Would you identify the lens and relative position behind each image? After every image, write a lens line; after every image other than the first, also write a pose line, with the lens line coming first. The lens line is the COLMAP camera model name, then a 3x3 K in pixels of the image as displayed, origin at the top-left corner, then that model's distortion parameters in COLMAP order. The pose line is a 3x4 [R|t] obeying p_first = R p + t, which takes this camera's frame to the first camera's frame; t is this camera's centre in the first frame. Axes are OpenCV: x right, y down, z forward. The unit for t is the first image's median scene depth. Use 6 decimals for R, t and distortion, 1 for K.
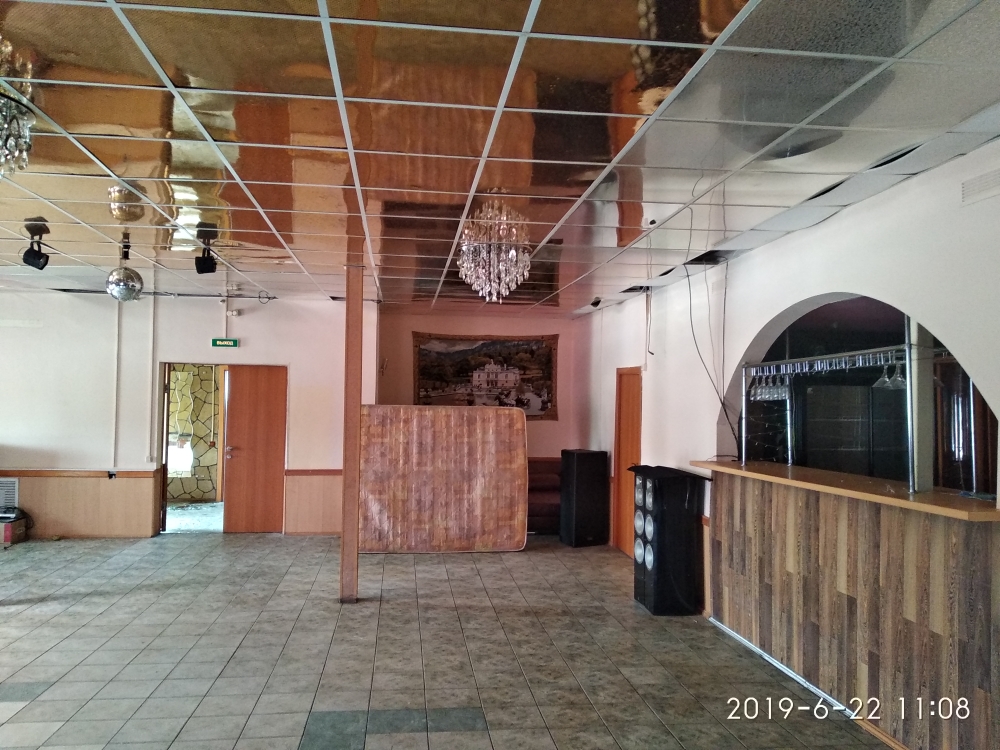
lens RADIAL K [[794.9, 0, 500.0], [0, 794.9, 375.0], [0, 0, 1]] dist [0.070427, -0.091404]
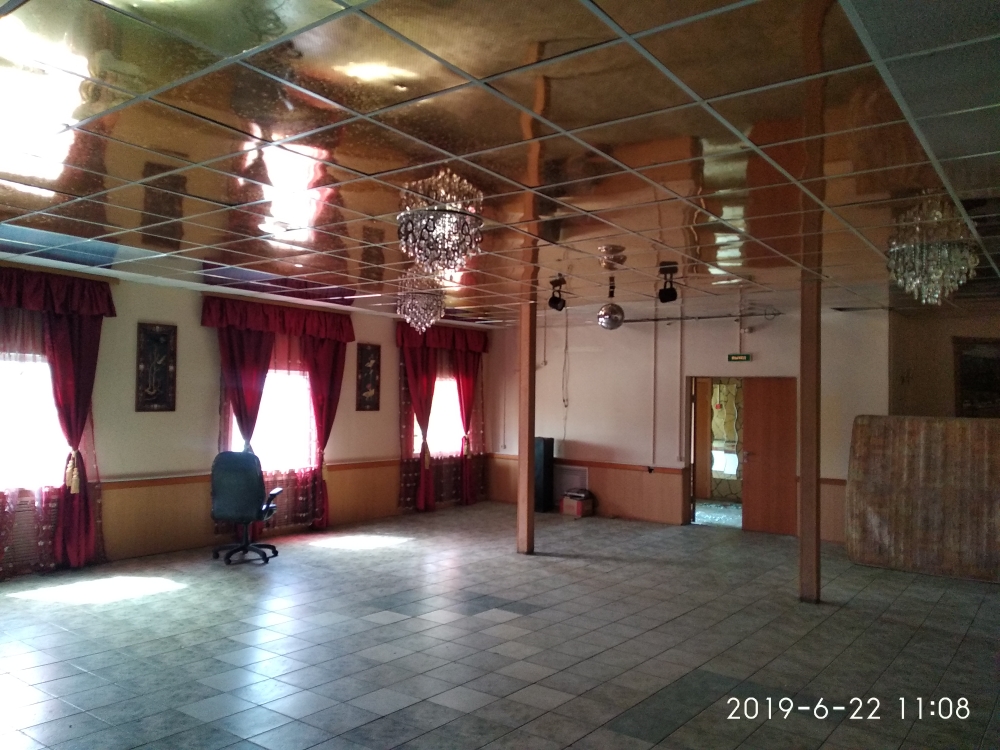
lens RADIAL K [[794.9, 0, 500.0], [0, 794.9, 375.0], [0, 0, 1]] dist [0.070427, -0.091404]
pose [[0.719627, -0.022285, -0.694003, 0.199267], [0.010431, 0.999719, -0.021287, 0.004144], [0.694282, 0.008079, 0.719657, -0.029870]]
